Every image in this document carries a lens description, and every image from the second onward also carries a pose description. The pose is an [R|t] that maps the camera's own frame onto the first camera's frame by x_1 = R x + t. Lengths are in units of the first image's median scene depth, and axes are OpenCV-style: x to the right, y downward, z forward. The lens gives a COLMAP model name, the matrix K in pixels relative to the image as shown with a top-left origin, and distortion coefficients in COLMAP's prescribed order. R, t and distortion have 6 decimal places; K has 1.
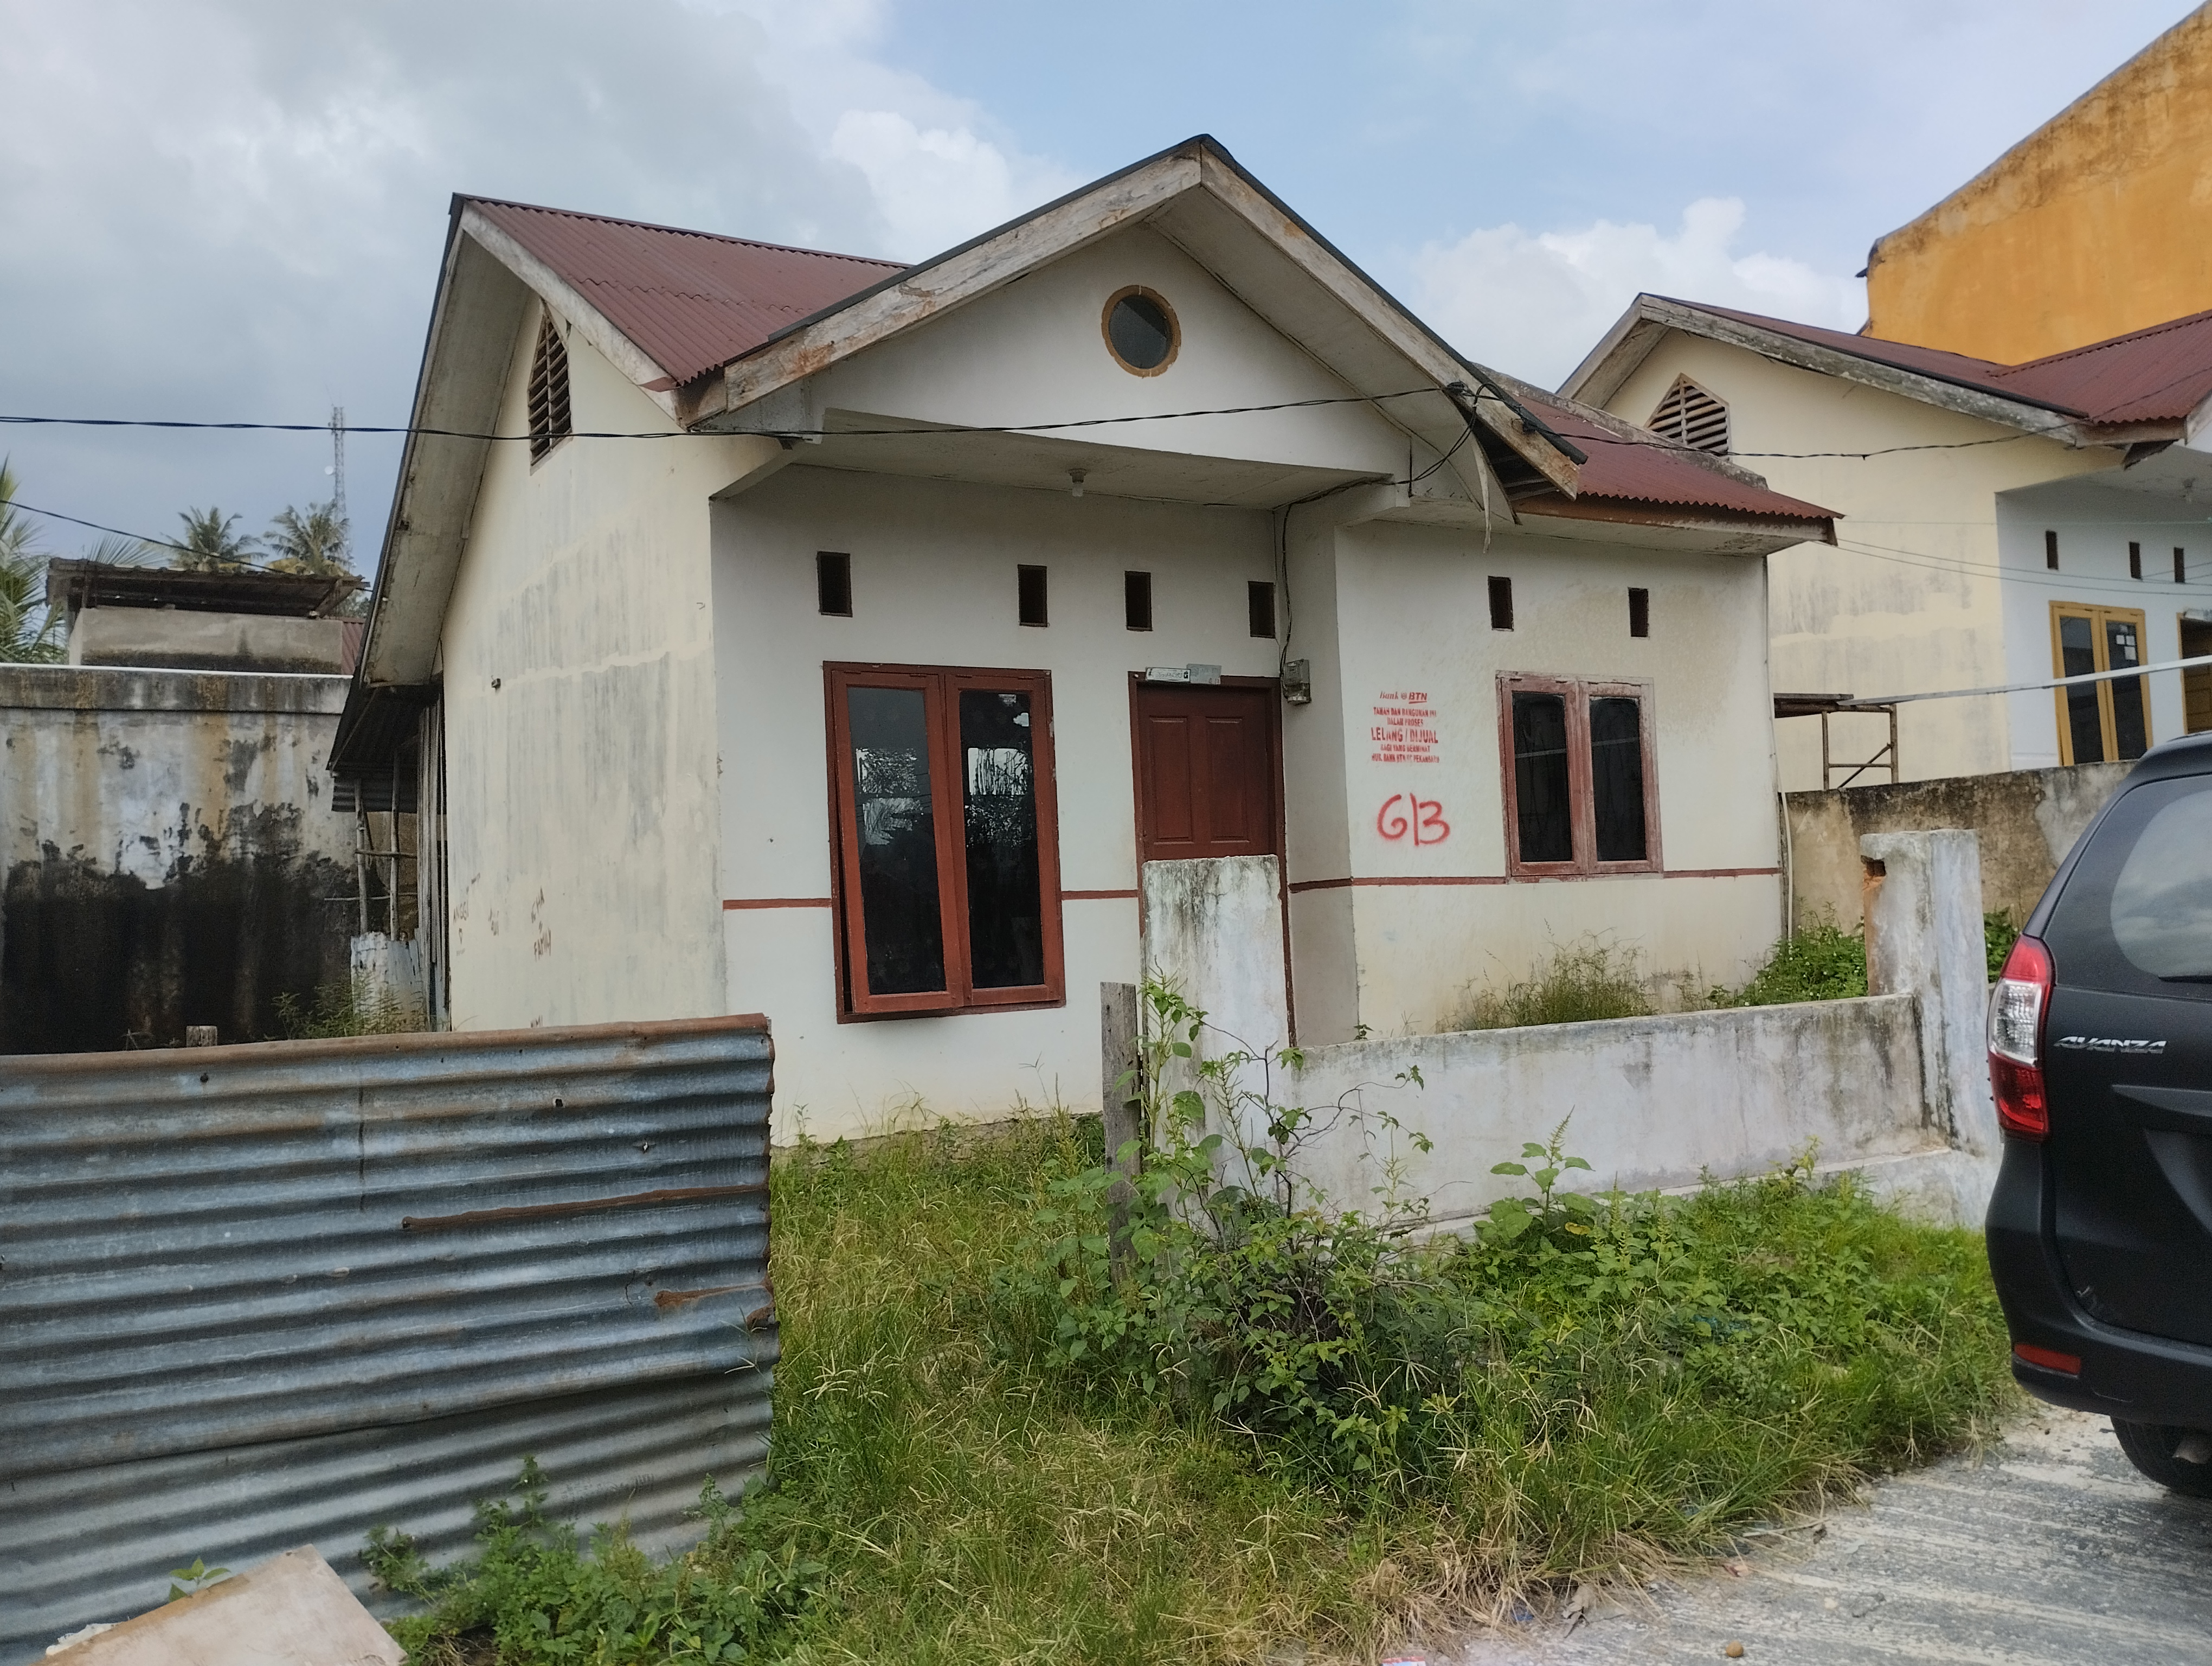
lens RADIAL K [[1835.9, 0, 1094.8], [0, 1835.9, 821.7], [0, 0, 1]] dist [0.050535, -0.065609]
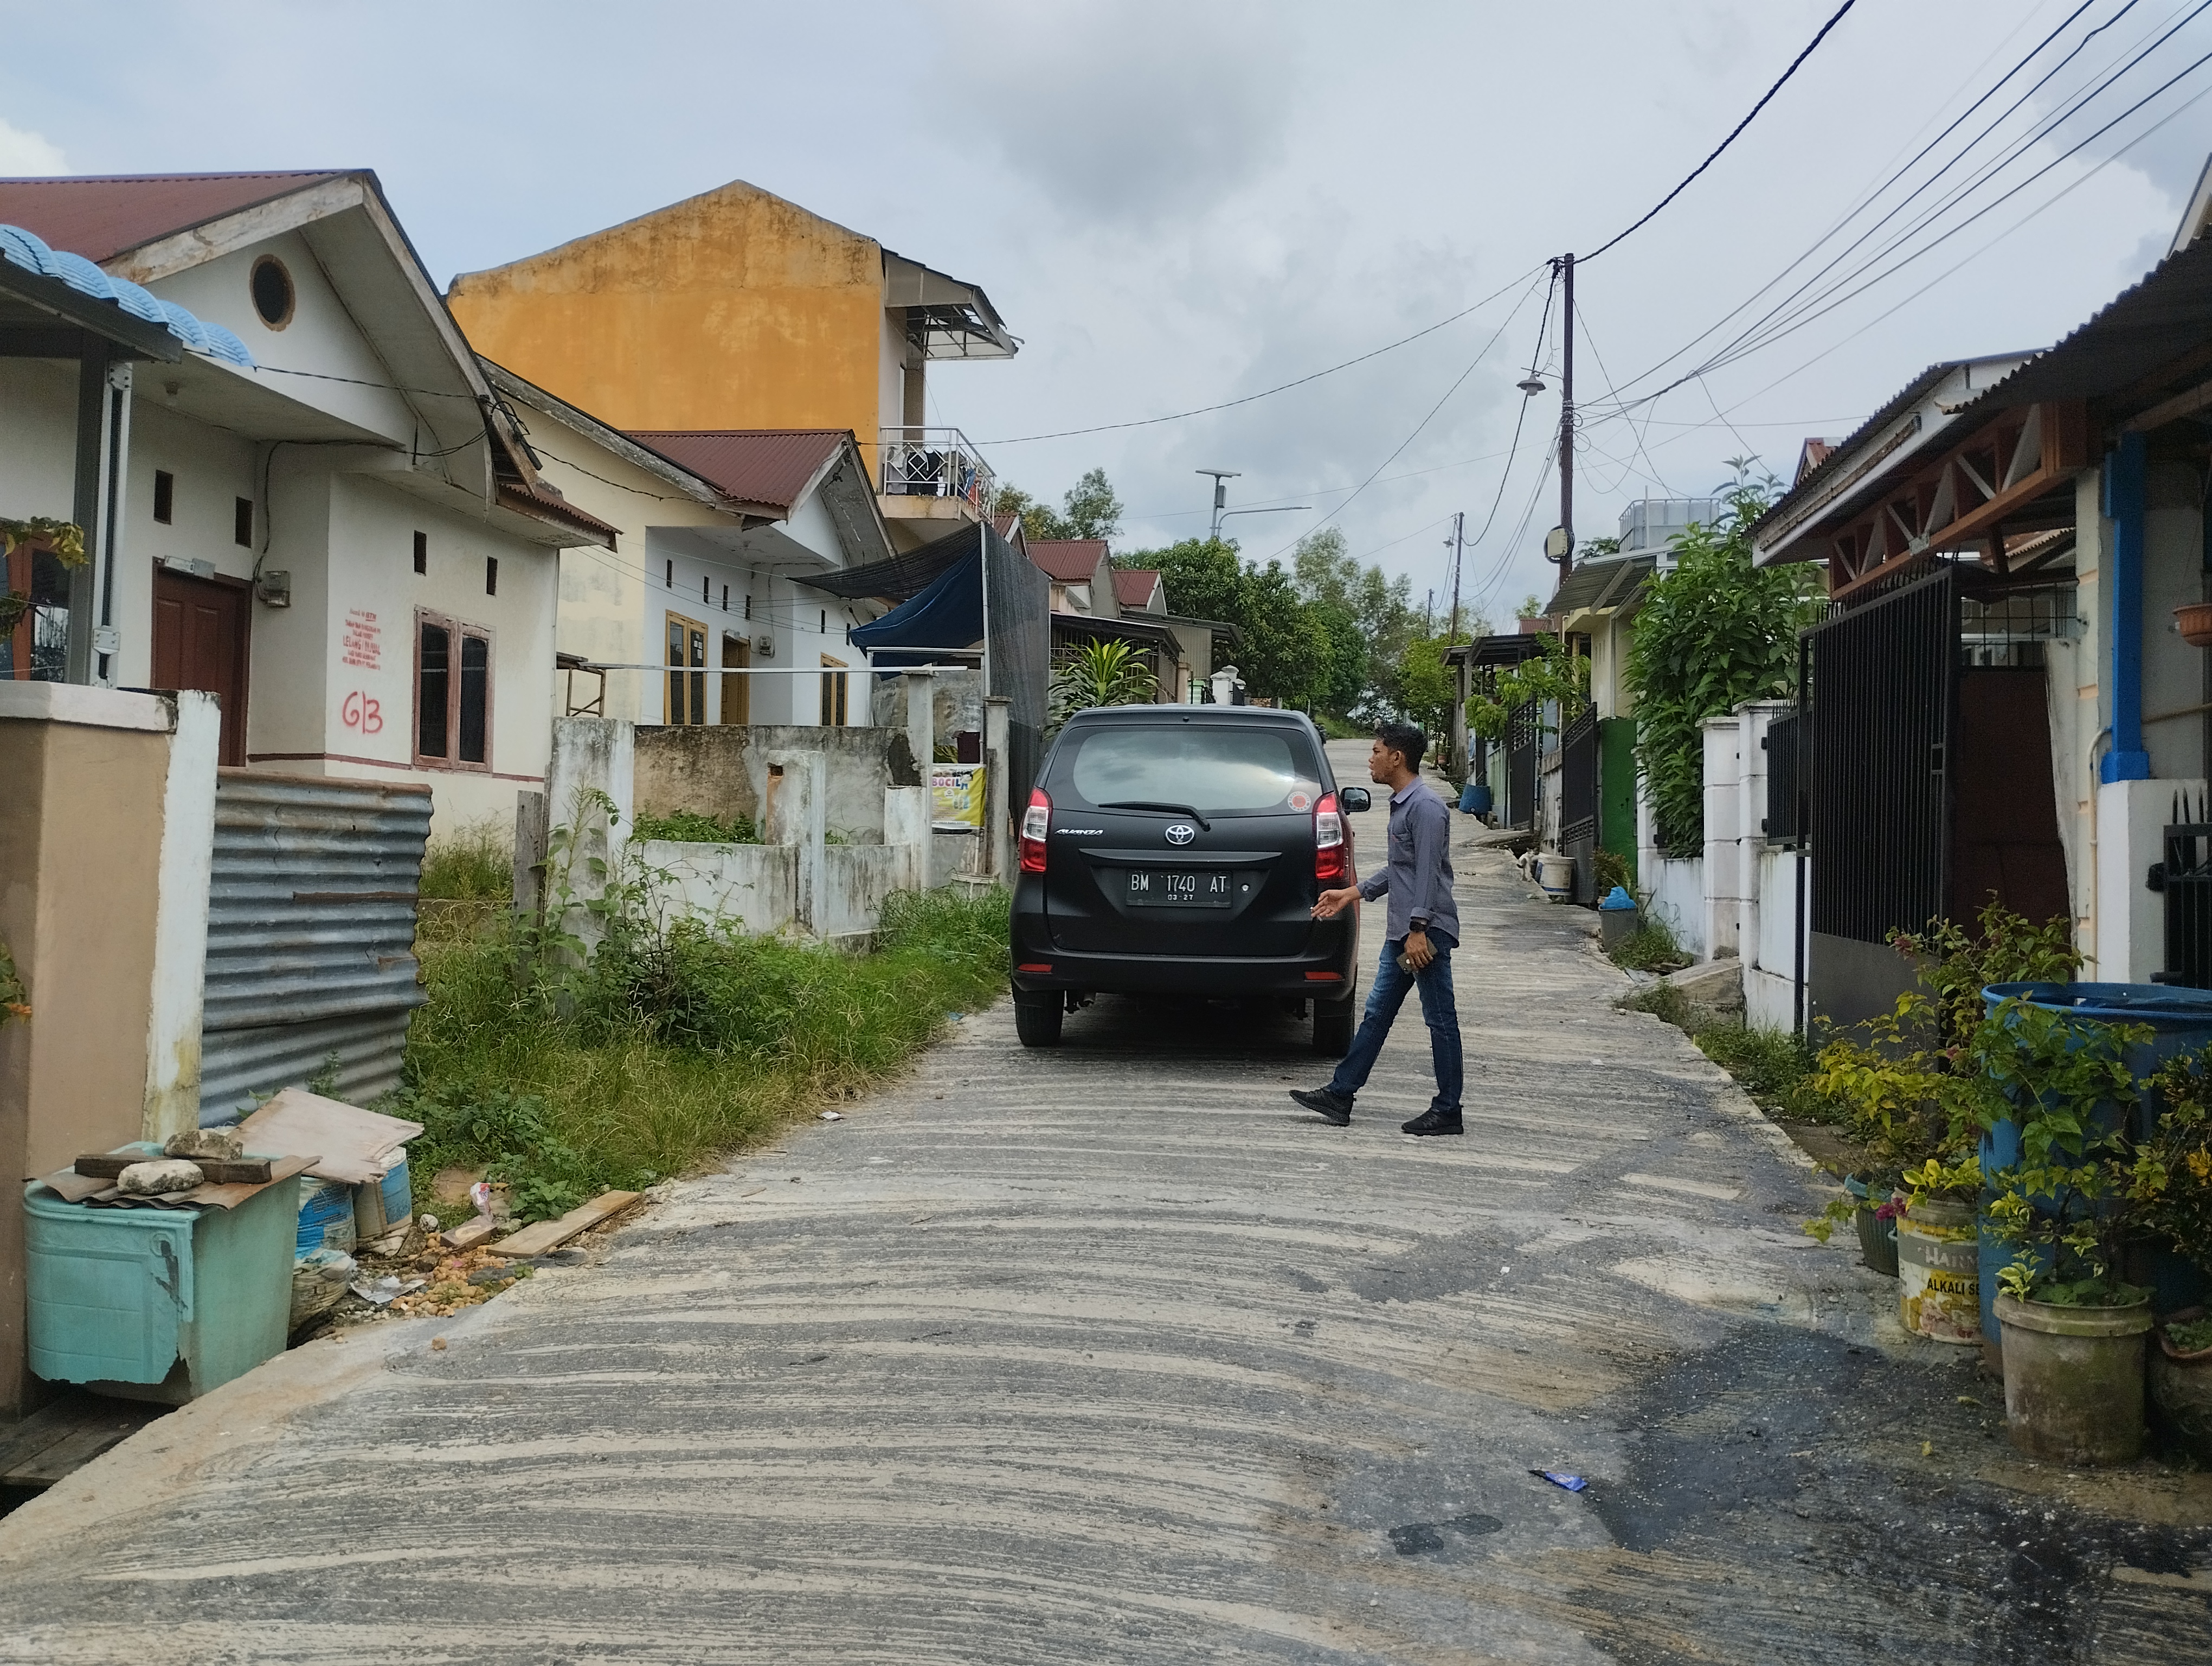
lens RADIAL K [[1835.9, 0, 1102.9], [0, 1835.9, 830.1], [0, 0, 1]] dist [0.050535, -0.065609]
pose [[0.628014, 0.062095, 0.775721, -0.484777], [-0.081019, 0.996612, -0.014185, 0.055923], [-0.773973, -0.053939, 0.630916, -0.201450]]
